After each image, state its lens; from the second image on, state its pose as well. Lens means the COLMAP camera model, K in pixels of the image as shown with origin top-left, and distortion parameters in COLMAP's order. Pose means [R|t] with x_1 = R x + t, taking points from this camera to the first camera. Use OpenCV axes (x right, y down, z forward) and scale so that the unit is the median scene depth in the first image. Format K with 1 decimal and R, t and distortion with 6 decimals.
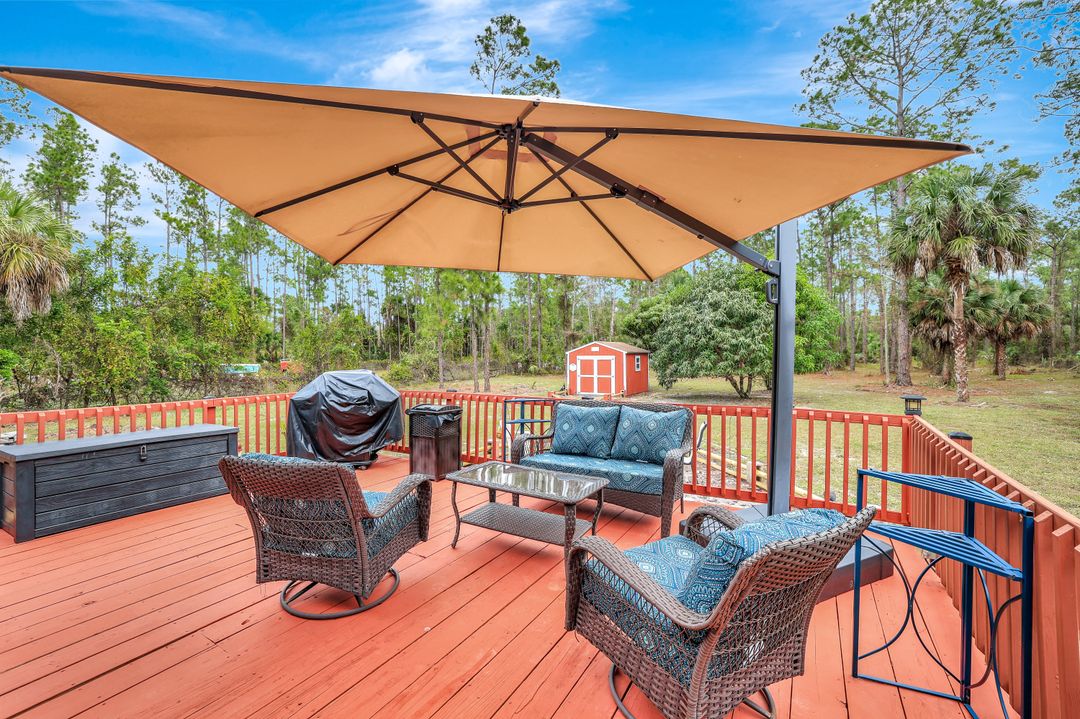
lens RADIAL K [[465.5, 0, 527.4], [0, 465.5, 353.7], [0, 0, 1]] dist [-0.018749, 0.000305]
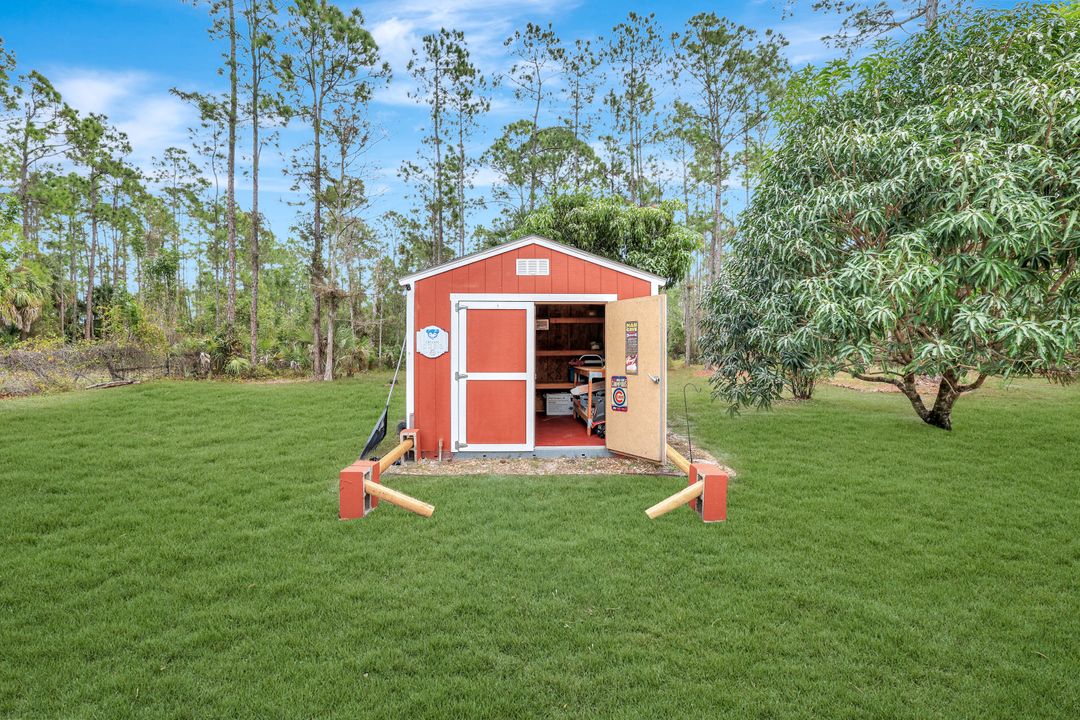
lens RADIAL K [[465.5, 0, 527.4], [0, 465.5, 354.2], [0, 0, 1]] dist [-0.018749, 0.000305]
pose [[0.841937, 0.009296, 0.539496, 0.009524], [-0.007818, 0.999957, -0.005030, 0.032216], [-0.539519, 0.000018, 0.841973, 0.684384]]
